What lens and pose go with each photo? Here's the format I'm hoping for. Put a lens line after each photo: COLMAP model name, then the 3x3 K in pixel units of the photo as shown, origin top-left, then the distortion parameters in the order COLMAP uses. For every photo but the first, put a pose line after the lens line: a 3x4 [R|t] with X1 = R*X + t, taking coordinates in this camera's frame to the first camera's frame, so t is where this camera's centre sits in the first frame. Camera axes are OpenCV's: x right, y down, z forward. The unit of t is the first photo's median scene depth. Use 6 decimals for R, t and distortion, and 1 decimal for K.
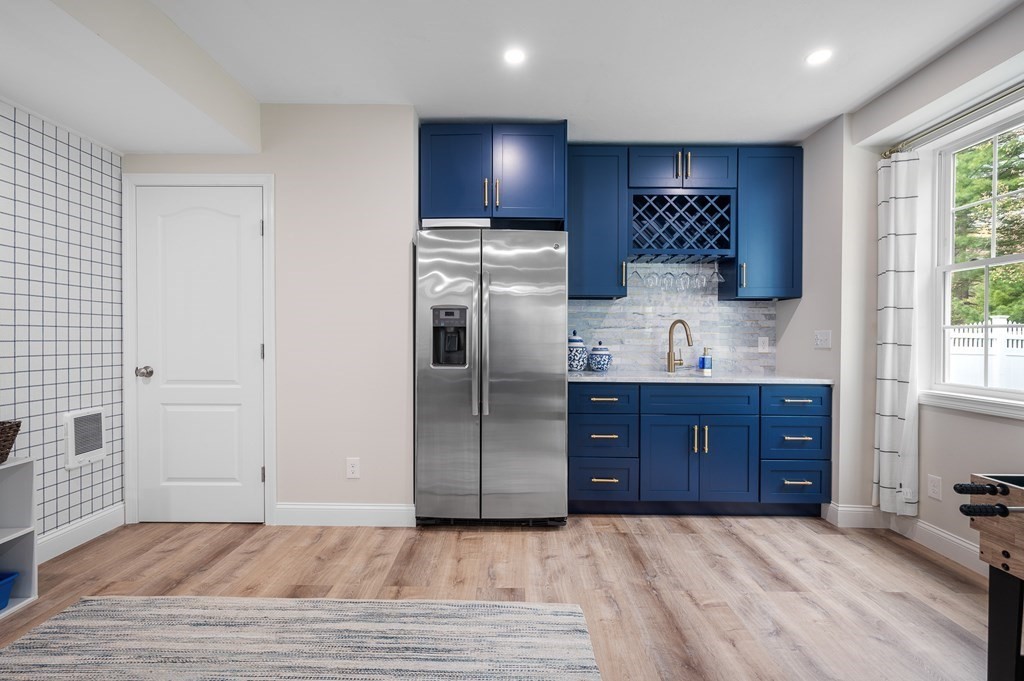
lens RADIAL K [[453.2, 0, 512.0], [0, 453.2, 338.7], [0, 0, 1]] dist [0.000078, 0.000189]
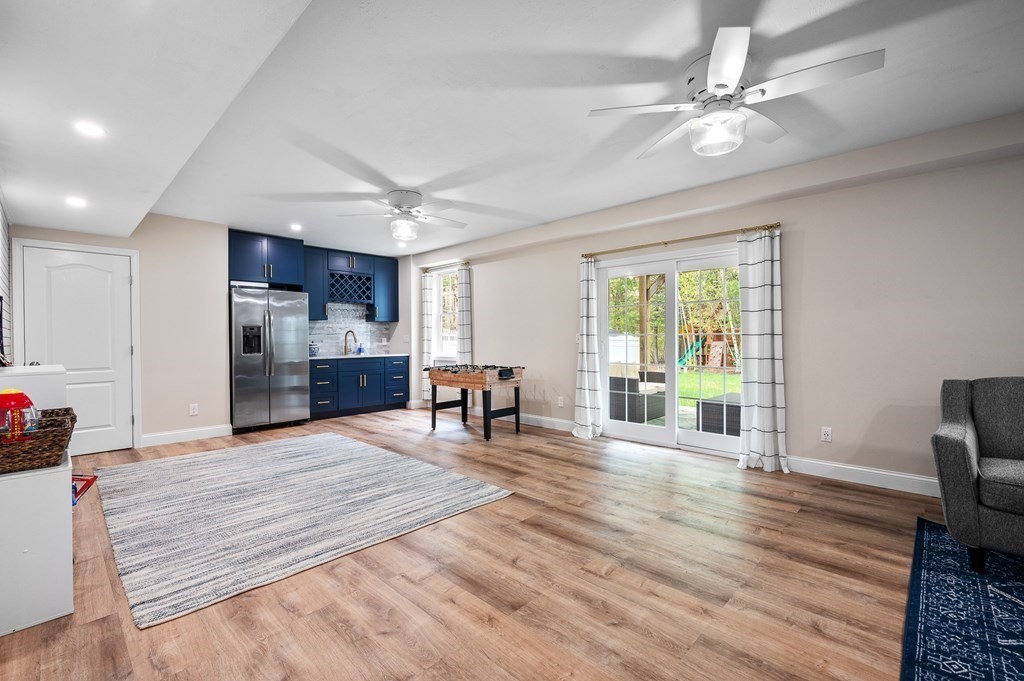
lens RADIAL K [[444.9, 0, 512.0], [0, 444.9, 340.5], [0, 0, 1]] dist [-0.000586, 0.000037]
pose [[0.687846, -0.016837, 0.725661, -0.752157], [0.012694, 0.999857, 0.011167, -0.009029], [-0.725745, 0.001530, 0.687962, -1.206302]]
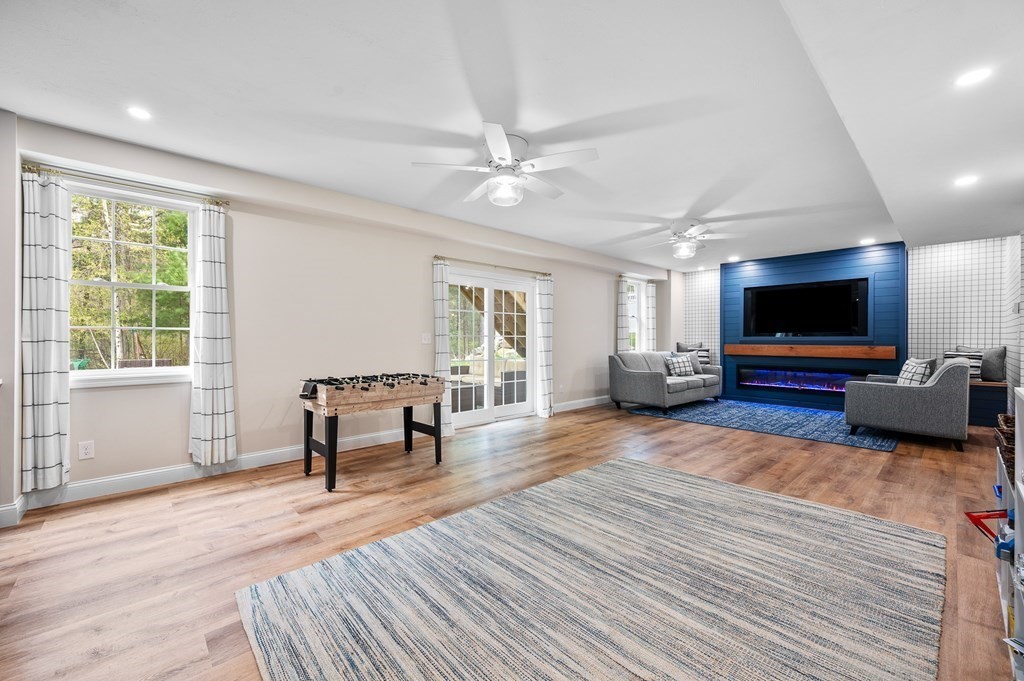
lens RADIAL K [[408.1, 0, 512.0], [0, 408.1, 340.5], [0, 0, 1]] dist [-0.001141, -0.000247]
pose [[-0.681252, -0.013631, 0.731922, -0.667706], [-0.006838, 0.999902, 0.012256, -0.008677], [-0.732017, 0.003344, -0.681278, 0.802899]]
